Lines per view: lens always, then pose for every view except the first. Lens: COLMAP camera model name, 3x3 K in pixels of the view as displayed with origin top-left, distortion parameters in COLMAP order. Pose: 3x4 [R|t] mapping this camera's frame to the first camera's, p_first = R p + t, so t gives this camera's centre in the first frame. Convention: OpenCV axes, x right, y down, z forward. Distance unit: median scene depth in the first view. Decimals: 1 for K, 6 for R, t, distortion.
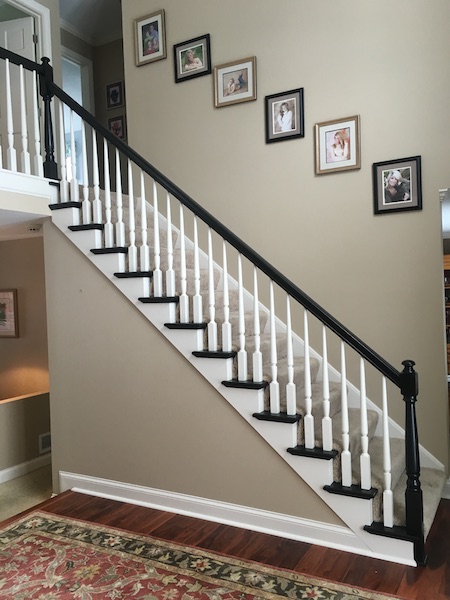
lens RADIAL K [[513.8, 0, 225.0], [0, 513.8, 300.0], [0, 0, 1]] dist [0.093138, -0.116932]
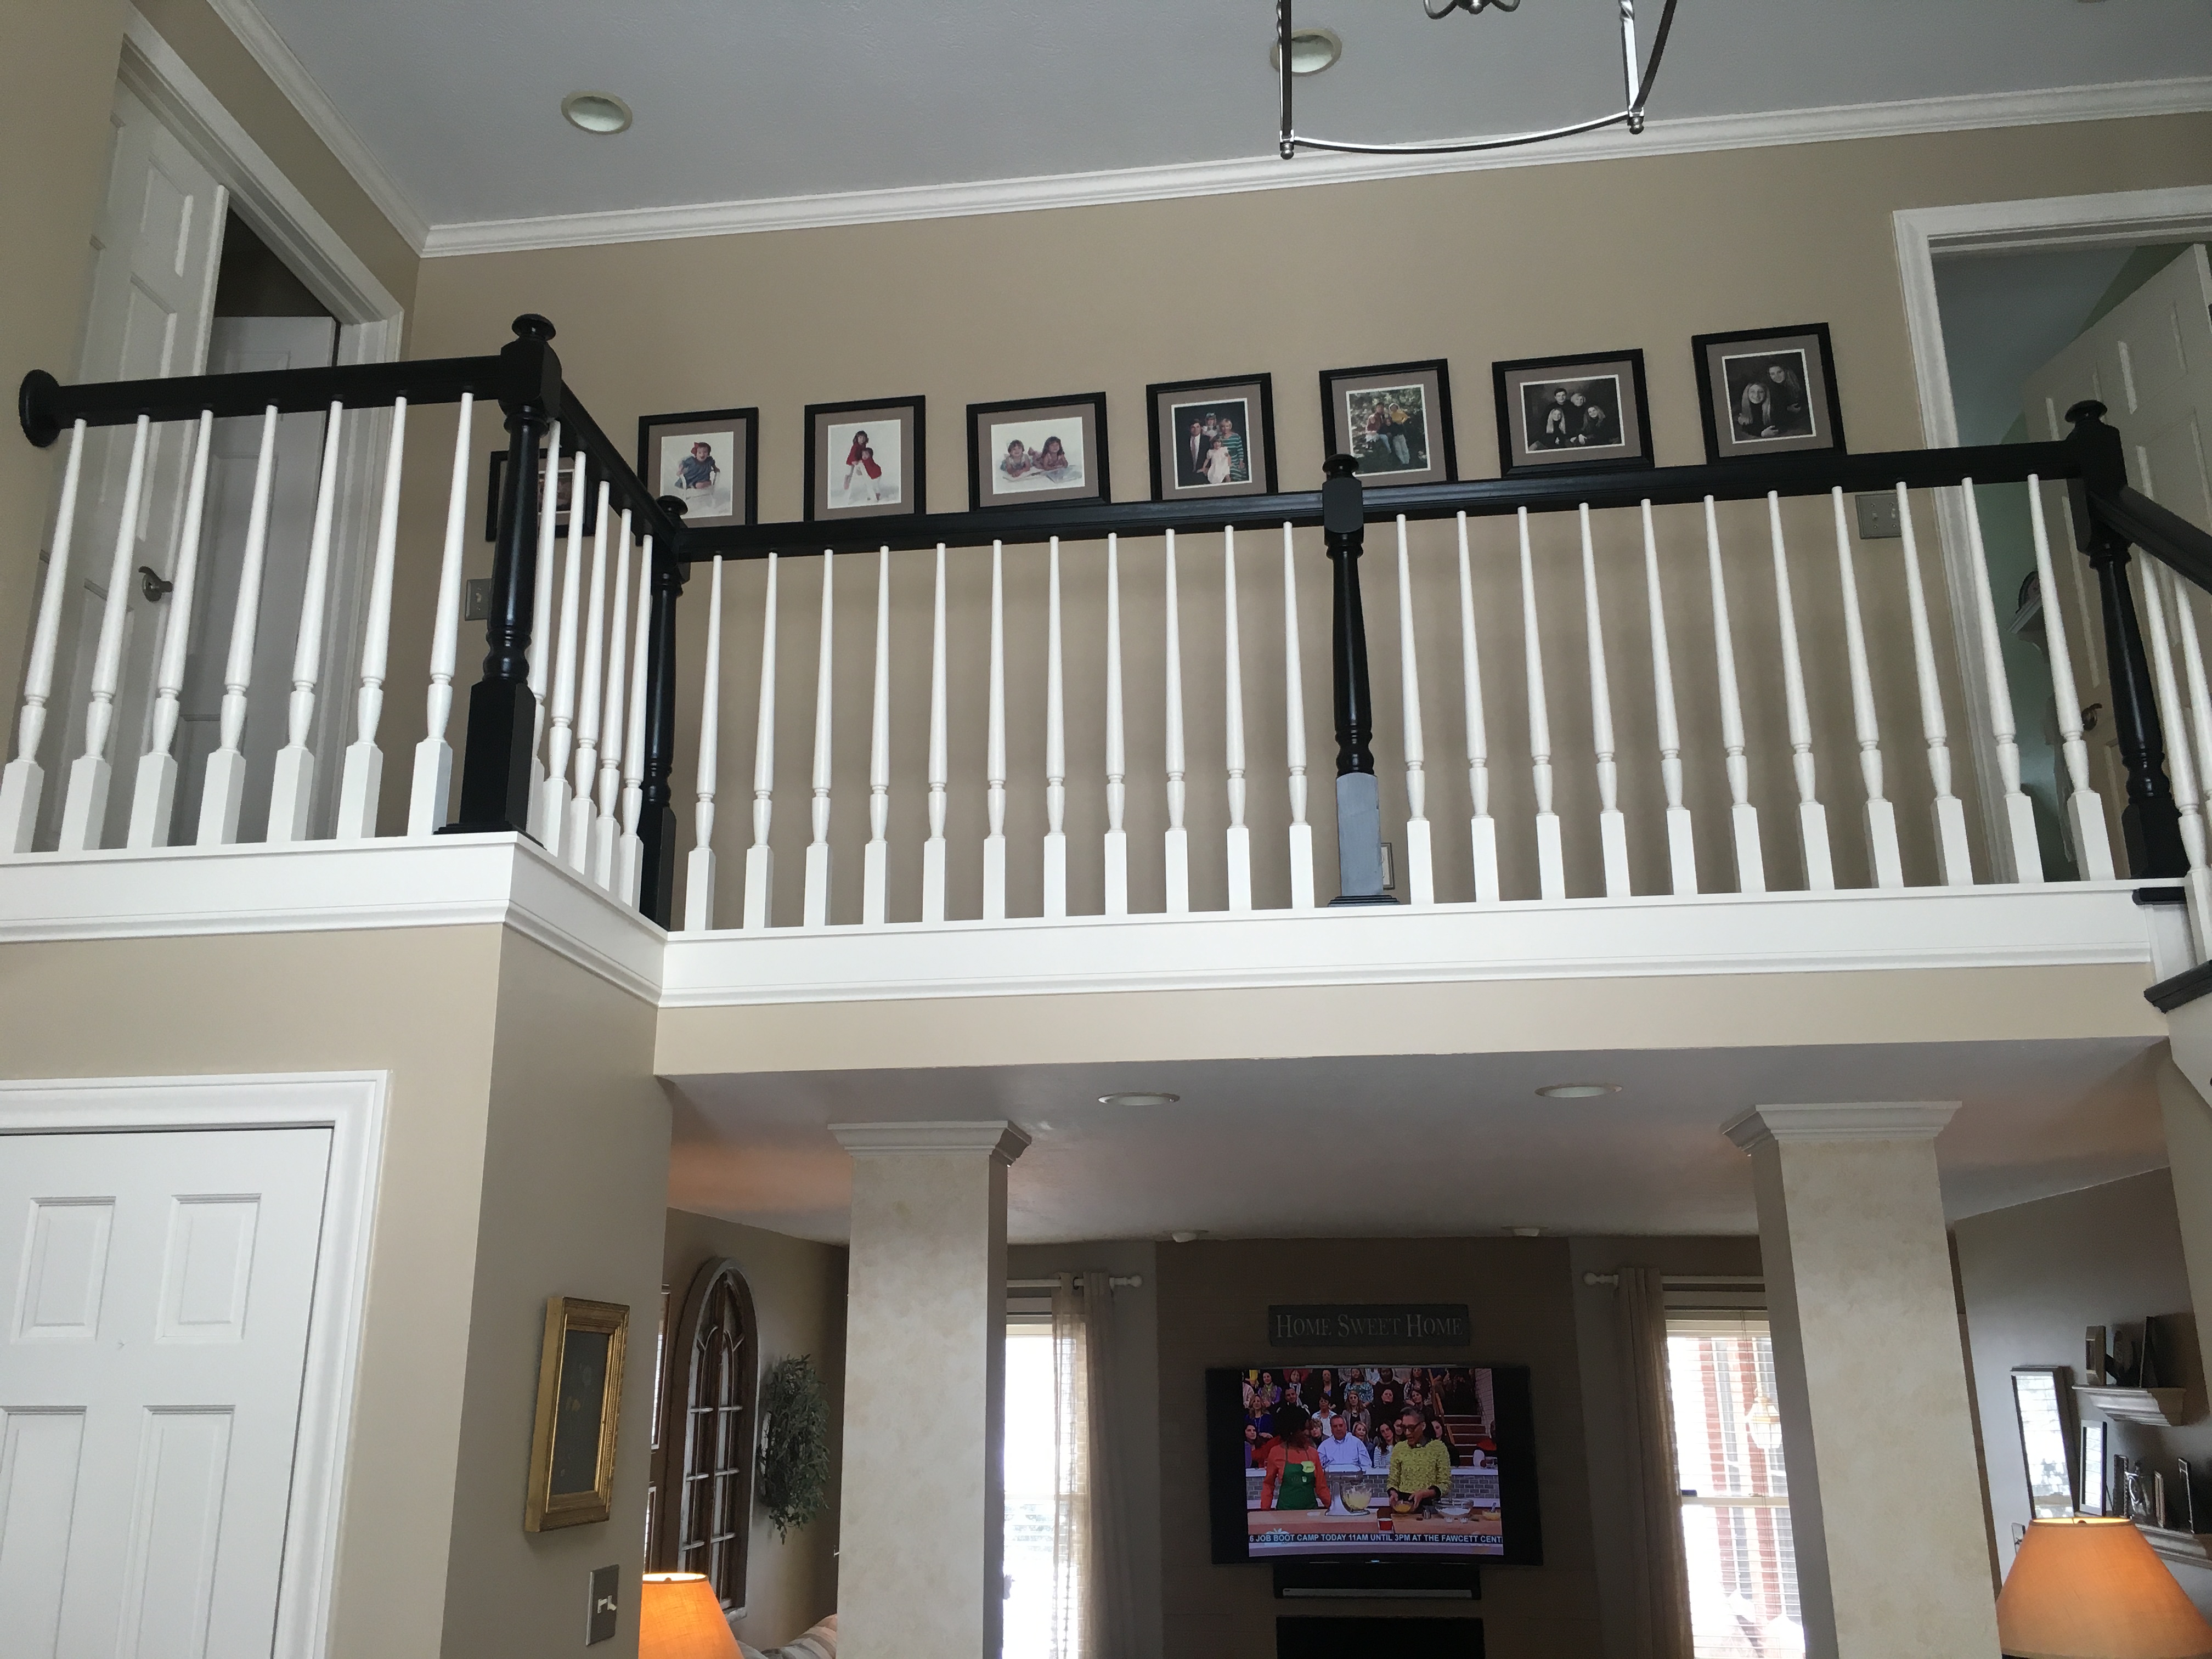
lens RADIAL K [[1894.2, 0, 1092.1], [0, 1894.2, 791.5], [0, 0, 1]] dist [0.093138, -0.116932]
pose [[0.375927, -0.235621, -0.896193, 0.247195], [-0.031198, 0.963366, -0.266368, -0.026812], [0.926124, 0.128094, 0.354805, 0.251115]]
